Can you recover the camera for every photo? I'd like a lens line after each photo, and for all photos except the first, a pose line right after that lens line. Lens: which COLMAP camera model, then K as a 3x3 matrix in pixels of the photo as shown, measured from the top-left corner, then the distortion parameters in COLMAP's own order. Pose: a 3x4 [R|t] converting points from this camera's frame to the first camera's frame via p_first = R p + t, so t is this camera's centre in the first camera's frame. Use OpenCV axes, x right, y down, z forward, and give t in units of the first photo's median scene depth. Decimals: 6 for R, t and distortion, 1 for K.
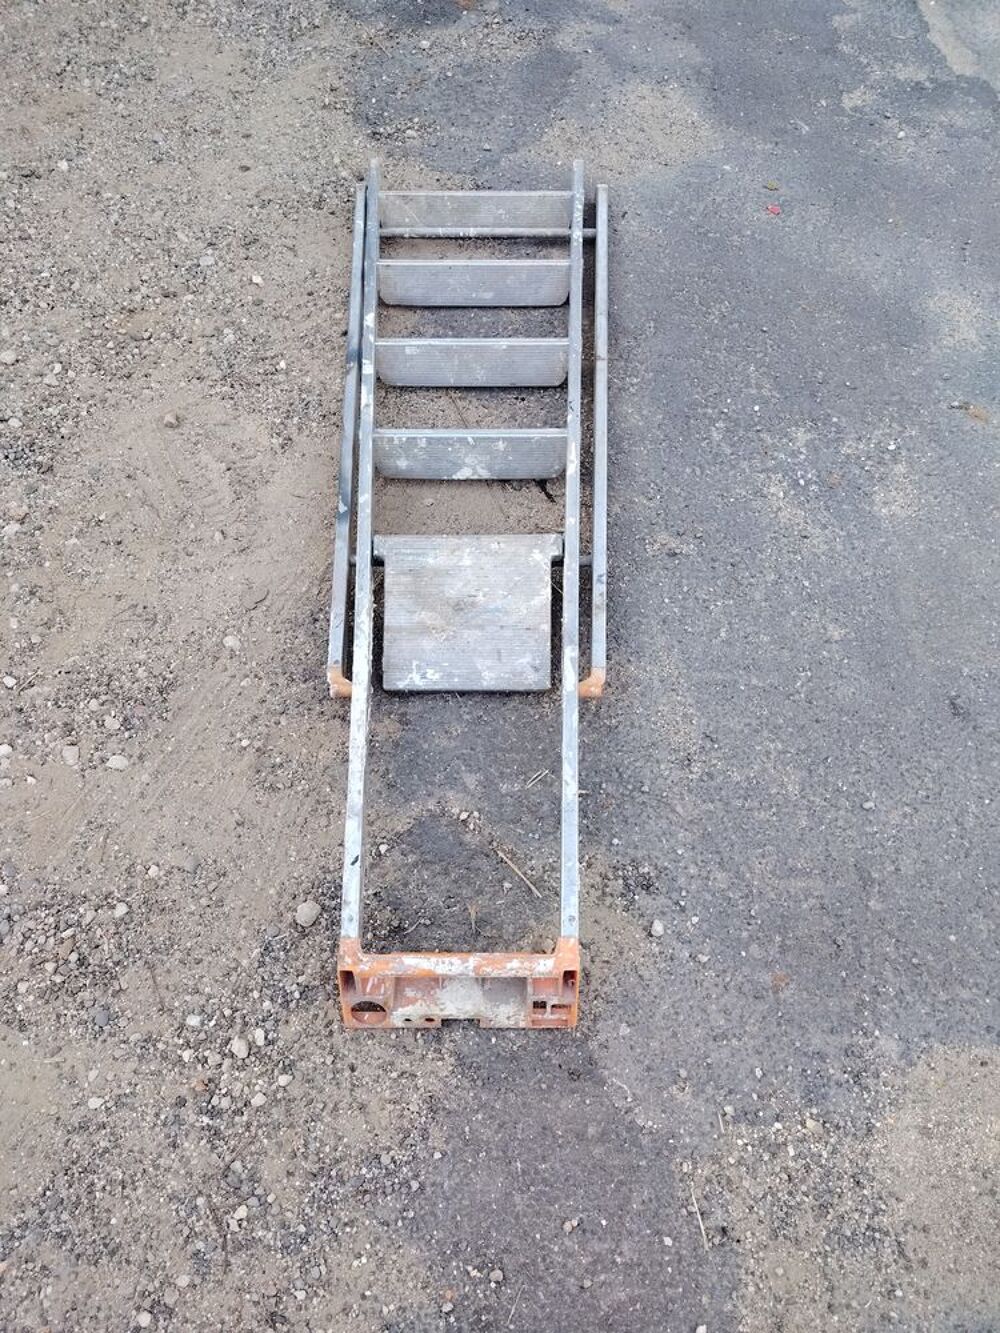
lens RADIAL K [[935.2, 0, 487.6], [0, 935.2, 646.9], [0, 0, 1]] dist [0.037126, -0.031253]
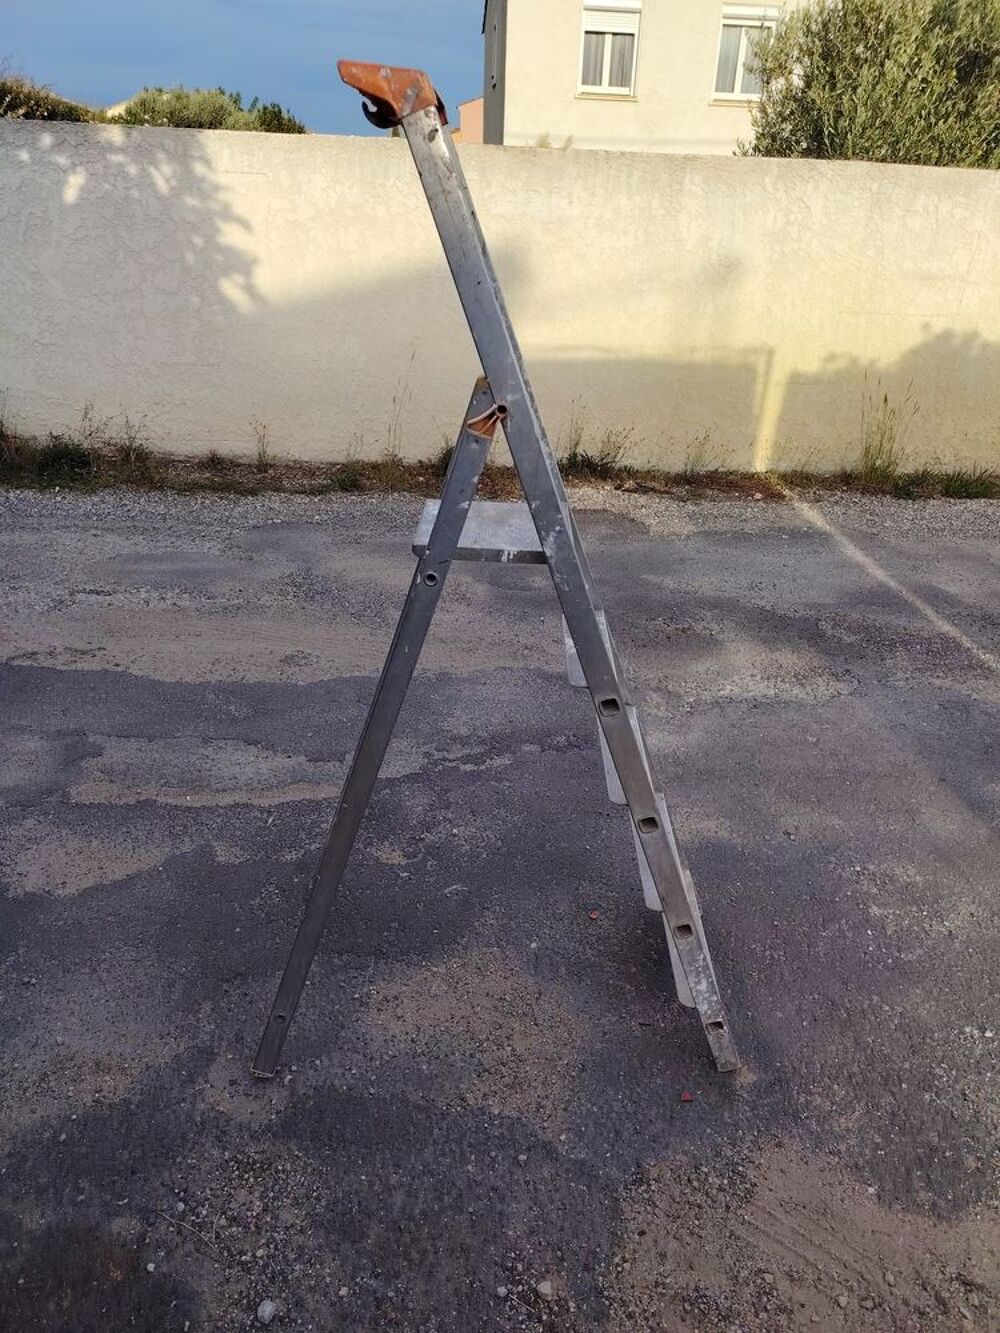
lens RADIAL K [[935.2, 0, 513.5], [0, 935.2, 668.4], [0, 0, 1]] dist [0.037126, -0.031253]
pose [[-0.167031, -0.451788, 0.876350, -0.737316], [0.805533, 0.449991, 0.385519, -1.631828], [-0.568522, 0.770322, 0.288768, 0.807712]]
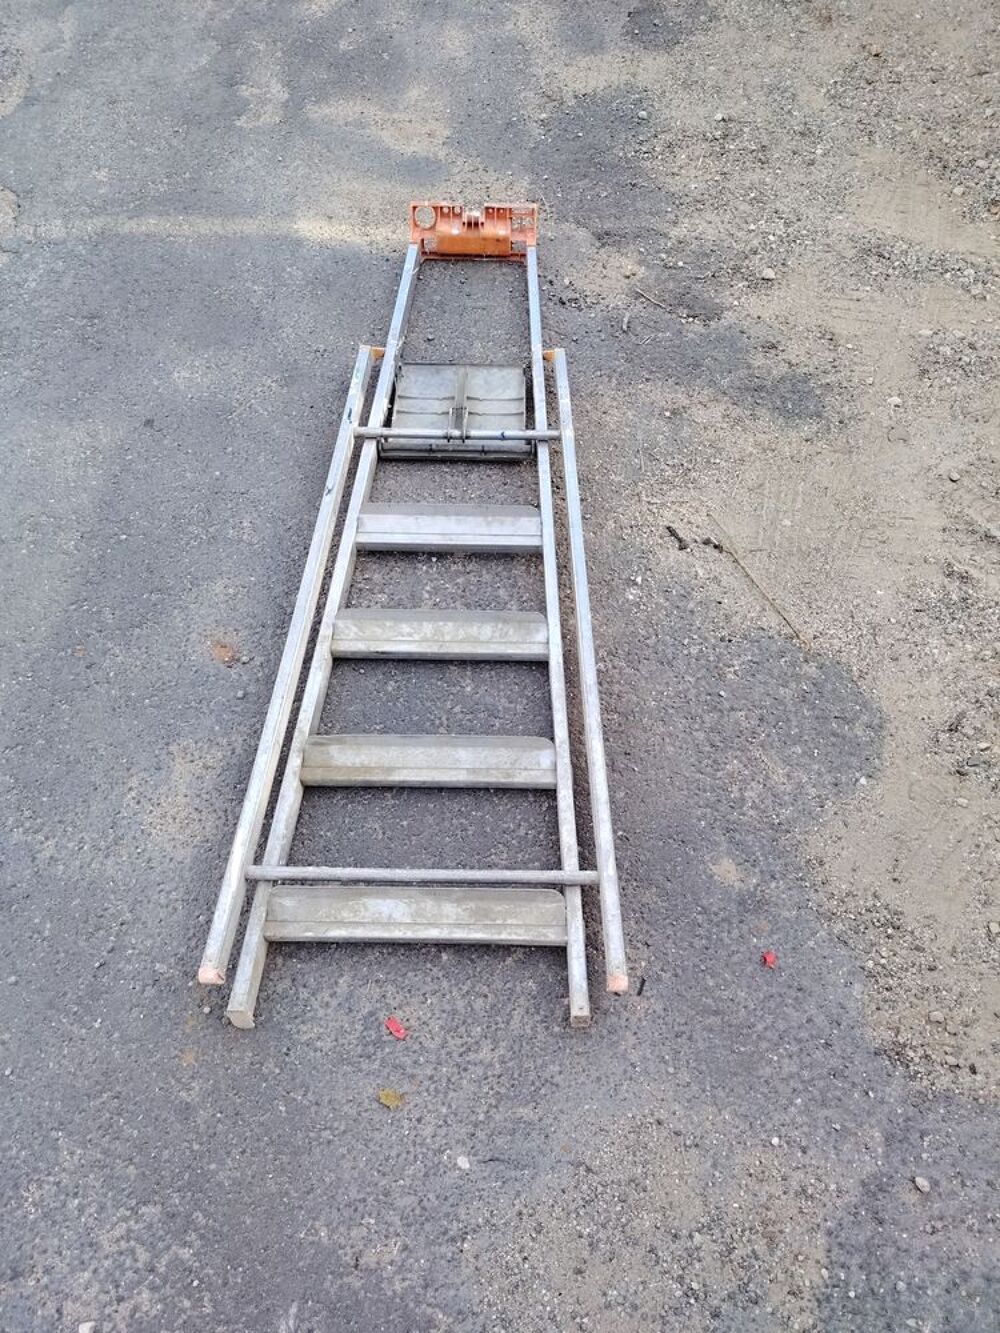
lens RADIAL K [[935.2, 0, 513.3], [0, 935.2, 669.2], [0, 0, 1]] dist [0.037126, -0.031253]
pose [[-0.996420, 0.061846, -0.057638, 0.378108], [-0.078000, -0.409614, 0.908918, -1.396145], [0.032603, 0.910160, 0.412972, 0.835745]]
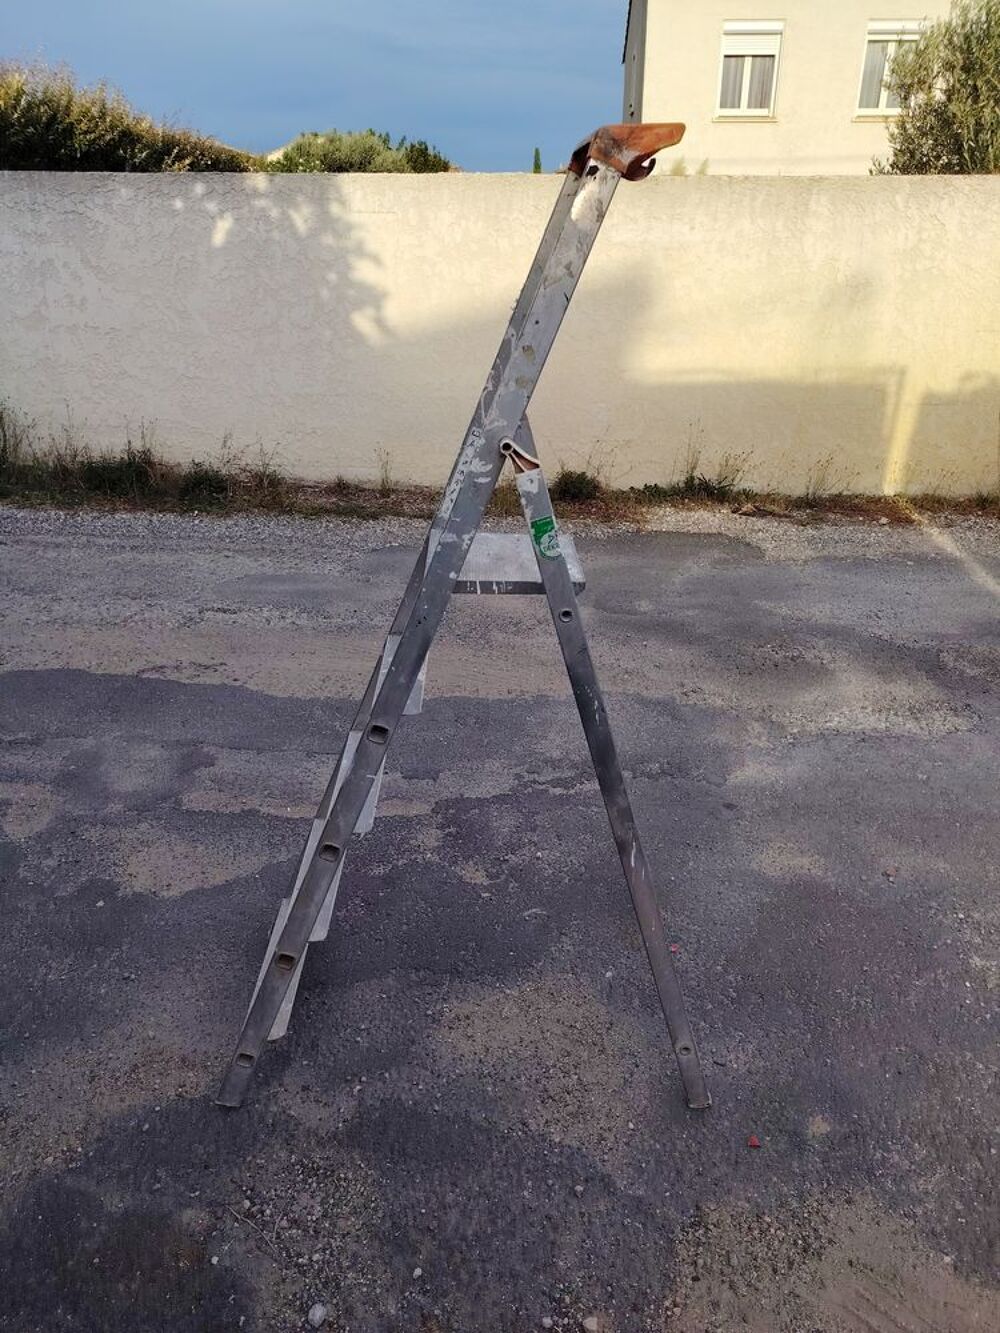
lens RADIAL K [[935.2, 0, 519.4], [0, 935.2, 666.5], [0, 0, 1]] dist [0.037126, -0.031253]
pose [[-0.040167, -0.432866, 0.900563, -0.754557], [0.836199, 0.478799, 0.267437, -1.578502], [-0.546953, 0.763793, 0.342730, 0.755669]]
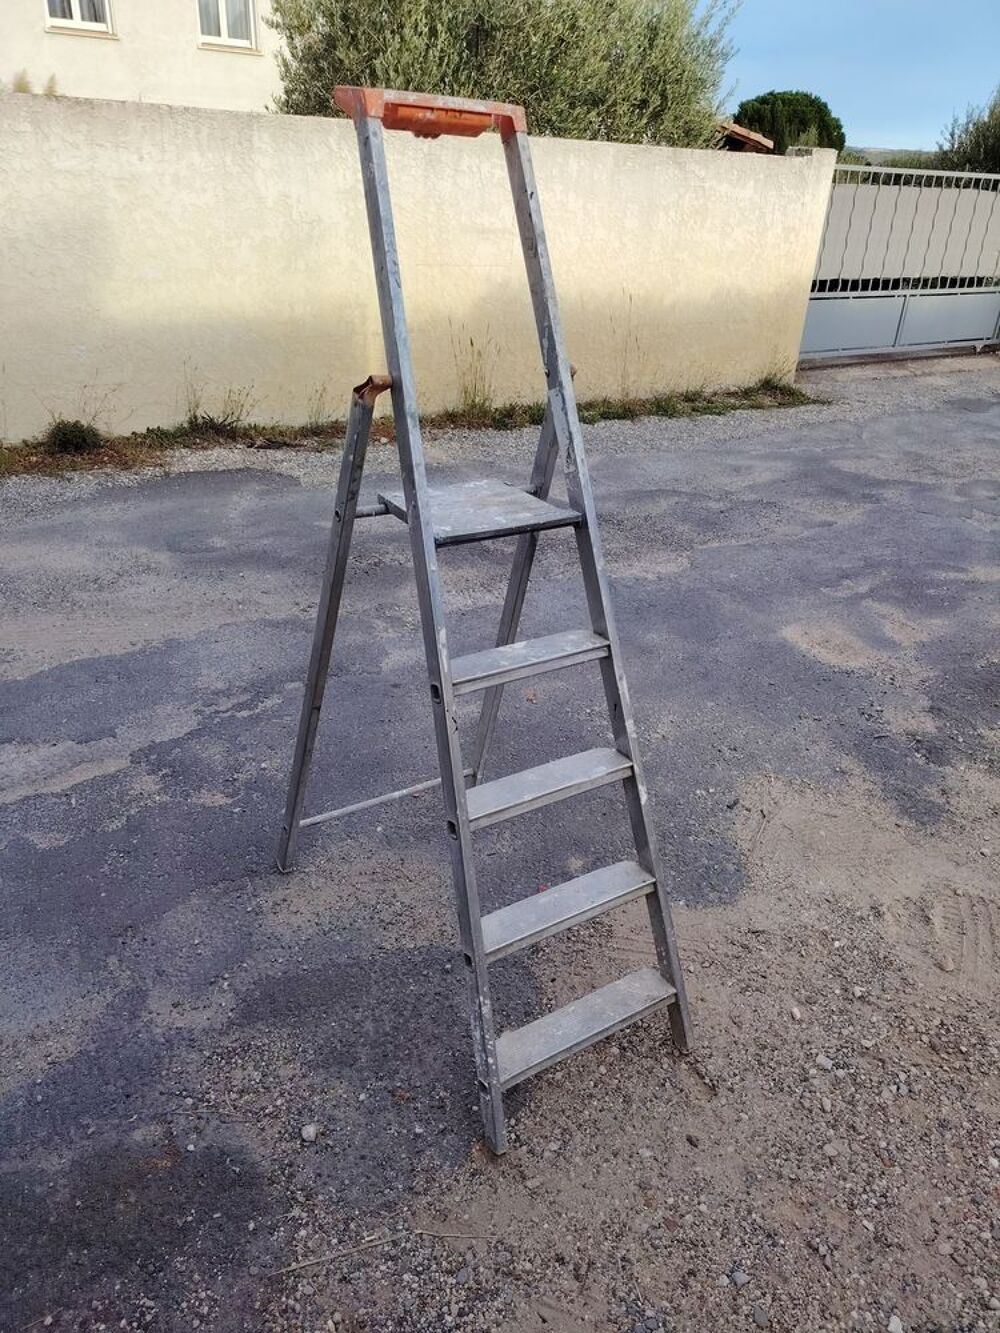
lens RADIAL K [[935.2, 0, 519.4], [0, 935.2, 676.7], [0, 0, 1]] dist [0.037126, -0.031253]
pose [[-0.601378, -0.408463, 0.686660, -0.871380], [0.640622, 0.267059, 0.719919, -2.001994], [-0.477439, 0.872833, 0.101067, 1.019726]]
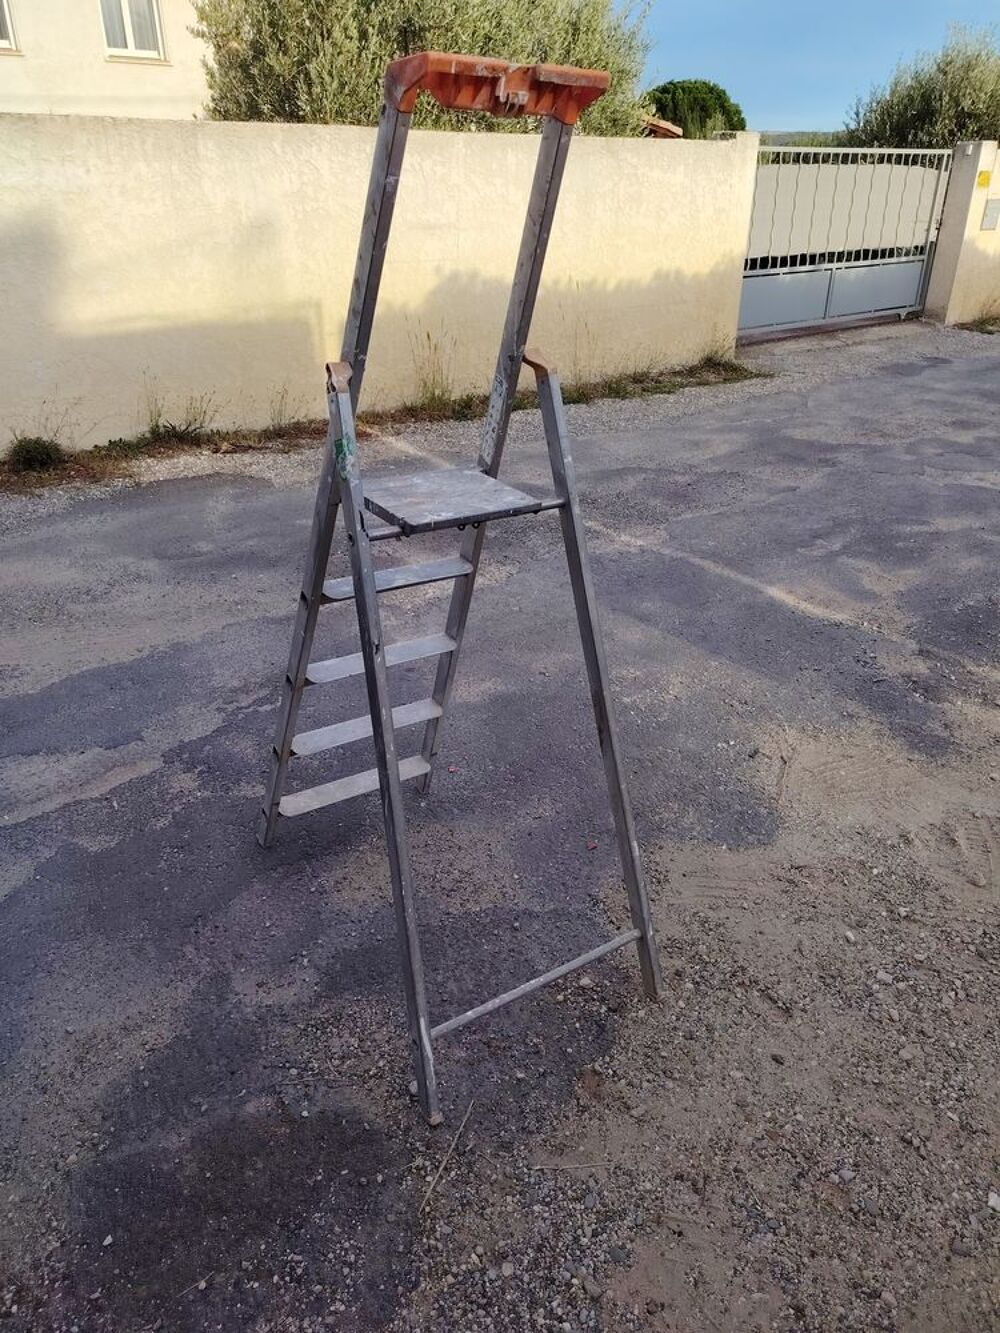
lens RADIAL K [[935.2, 0, 521.4], [0, 935.2, 658.5], [0, 0, 1]] dist [0.037126, -0.031253]
pose [[-0.670508, -0.350057, 0.654125, -0.829676], [0.617044, 0.226401, 0.753657, -2.135547], [-0.411918, 0.908957, 0.064197, 1.125275]]
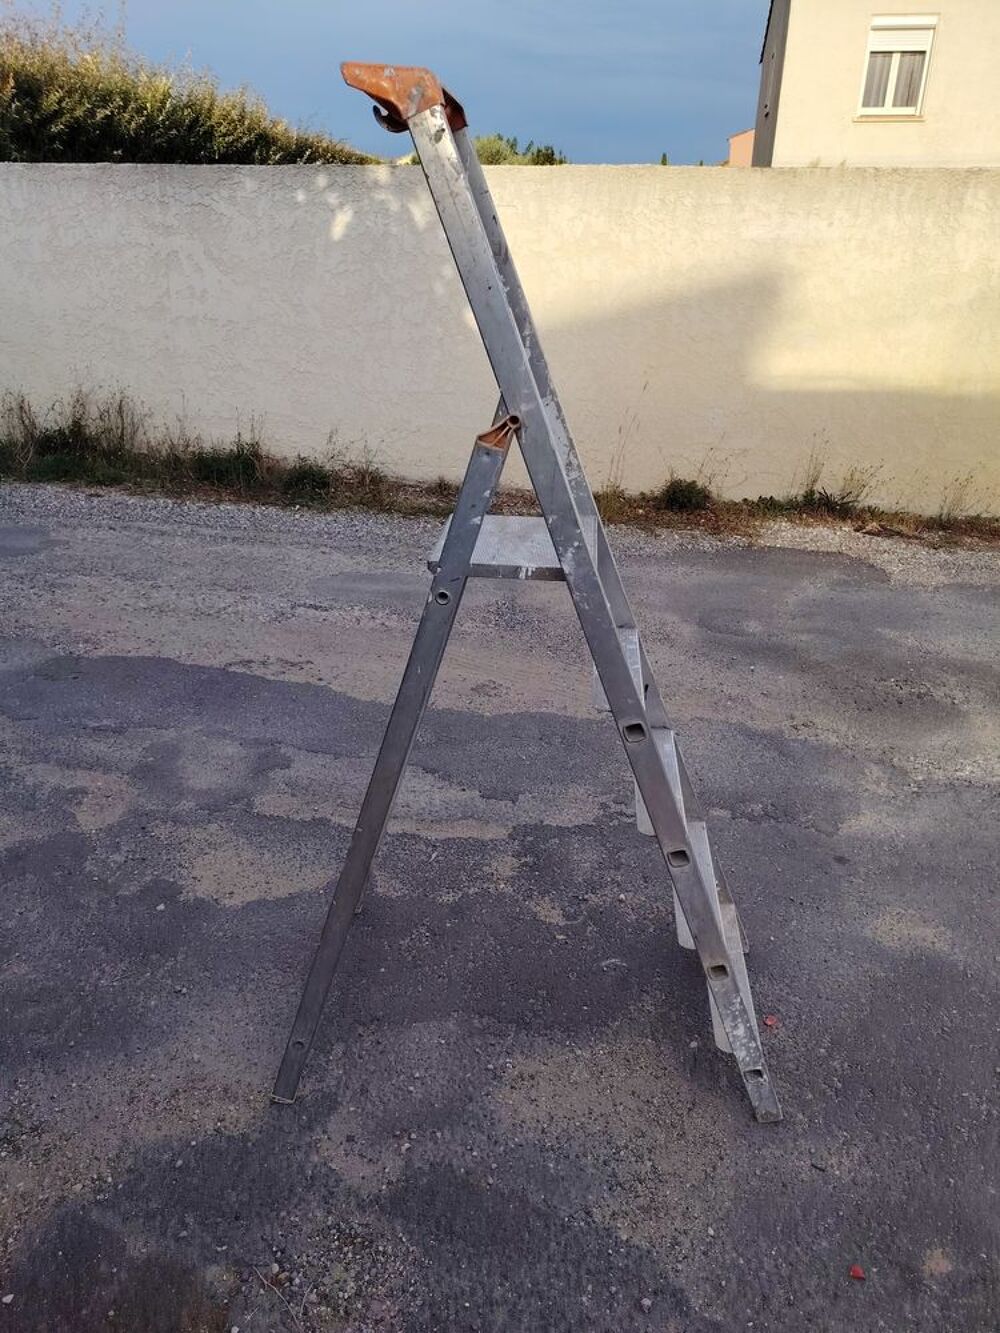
lens RADIAL K [[935.2, 0, 500.8], [0, 935.2, 671.9], [0, 0, 1]] dist [0.037126, -0.031253]
pose [[0.094232, -0.430530, 0.897644, -0.616079], [0.829533, 0.532490, 0.168312, -1.554598], [-0.550450, 0.728765, 0.407316, 0.790399]]
